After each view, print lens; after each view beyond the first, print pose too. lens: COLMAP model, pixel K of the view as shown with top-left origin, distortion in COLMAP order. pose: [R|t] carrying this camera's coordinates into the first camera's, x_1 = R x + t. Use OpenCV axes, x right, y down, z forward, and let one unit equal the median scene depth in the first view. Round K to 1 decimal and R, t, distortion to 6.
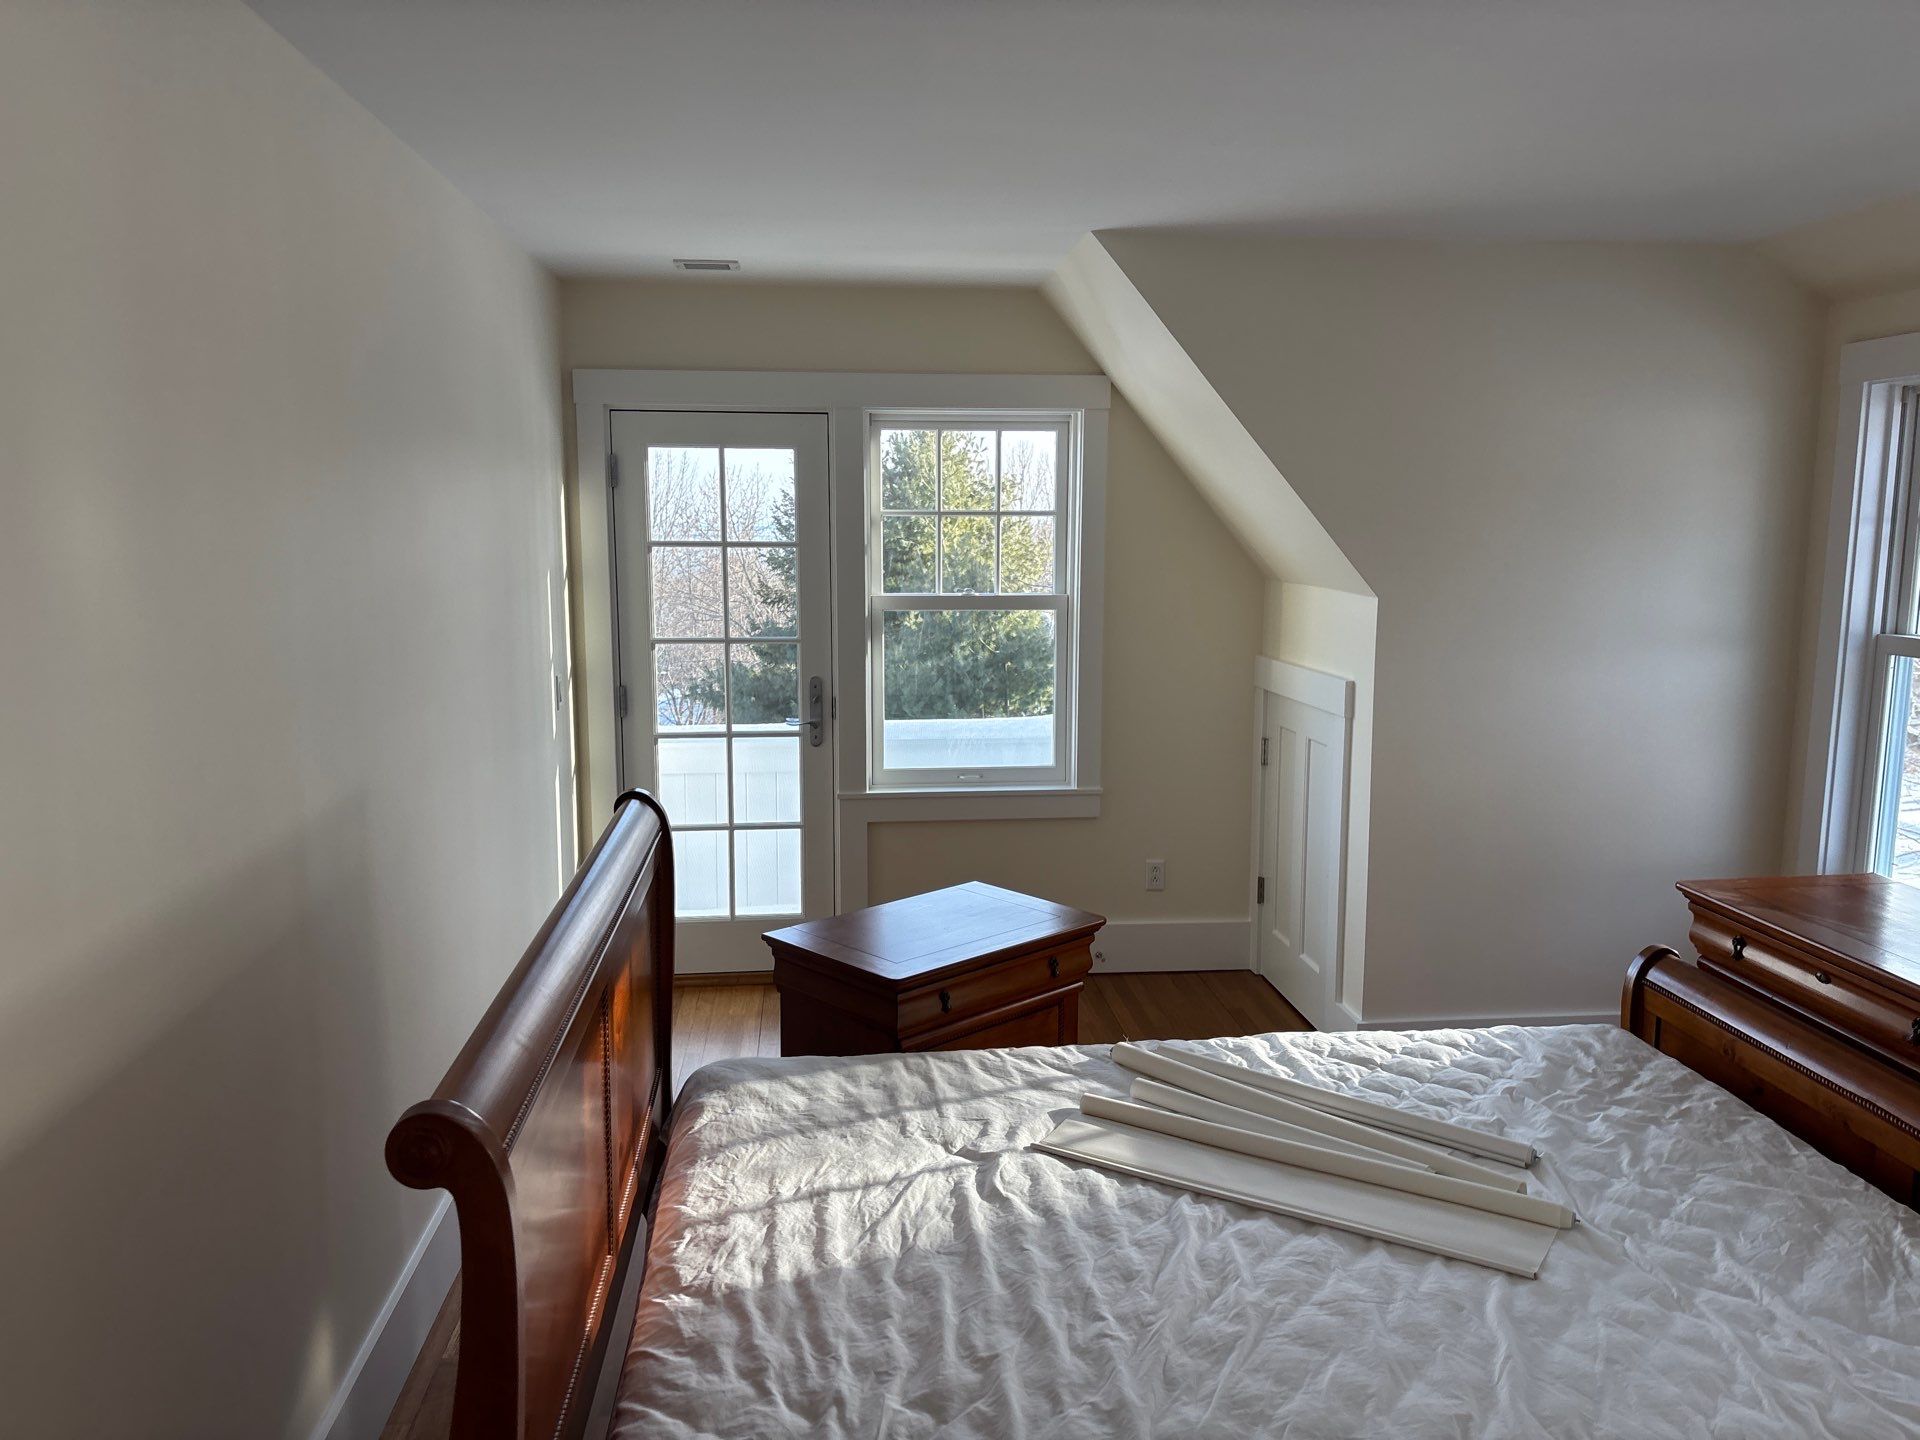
lens RADIAL K [[1431.6, 0, 962.9], [0, 1431.6, 728.9], [0, 0, 1]] dist [0.009105, -0.000891]
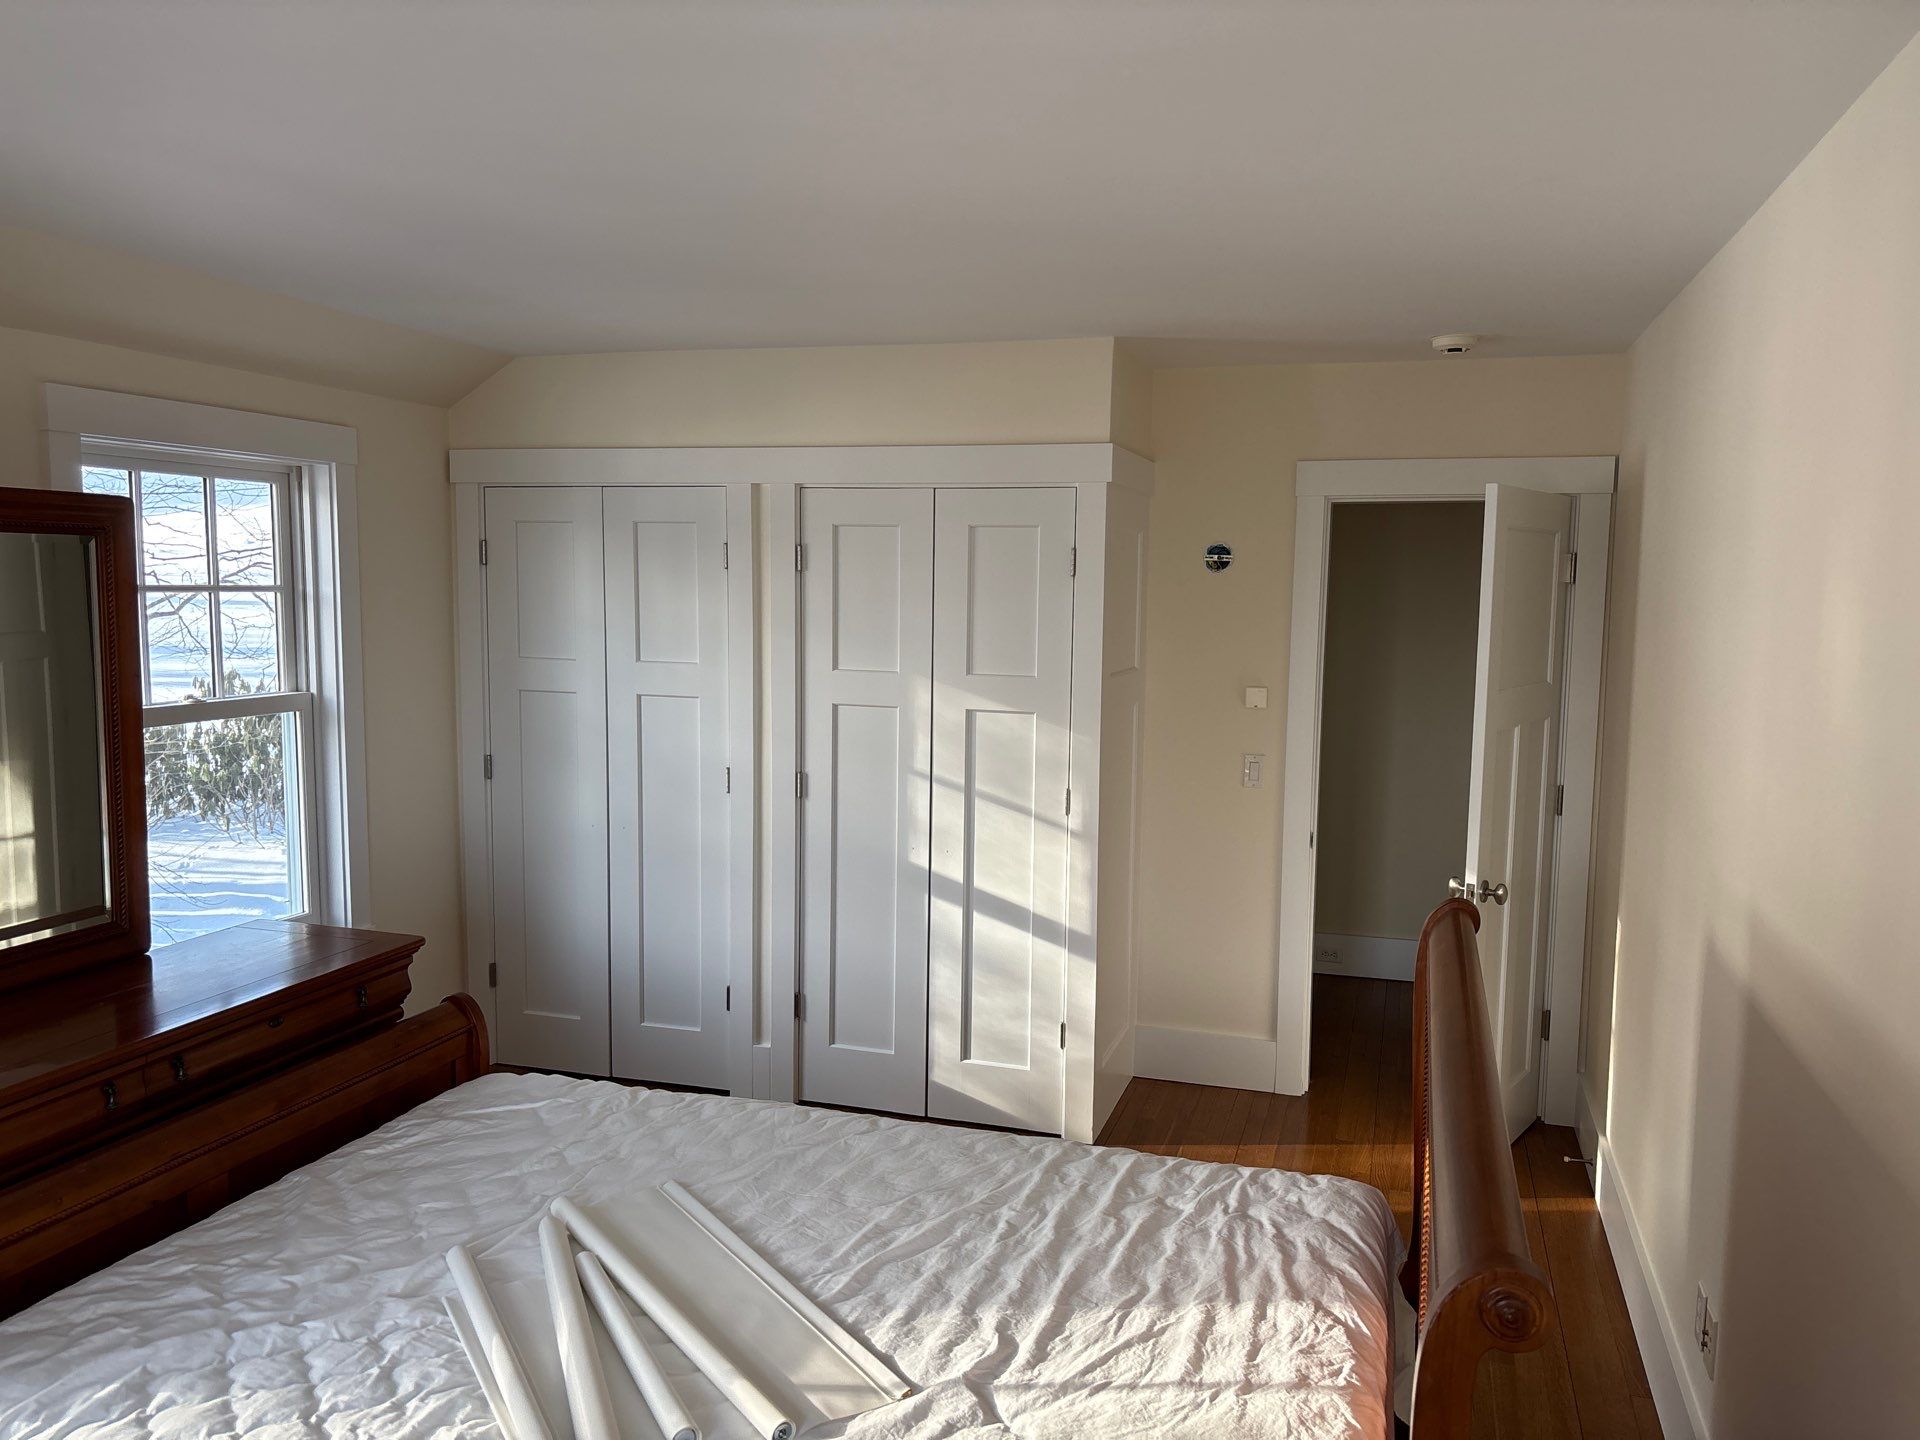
lens RADIAL K [[1431.6, 0, 960.7], [0, 1431.6, 724.4], [0, 0, 1]] dist [0.009105, -0.000891]
pose [[-0.915690, -0.056106, 0.397949, -0.307037], [0.042530, 0.971118, 0.234778, -0.288585], [-0.399628, 0.231908, -0.886858, 1.793110]]
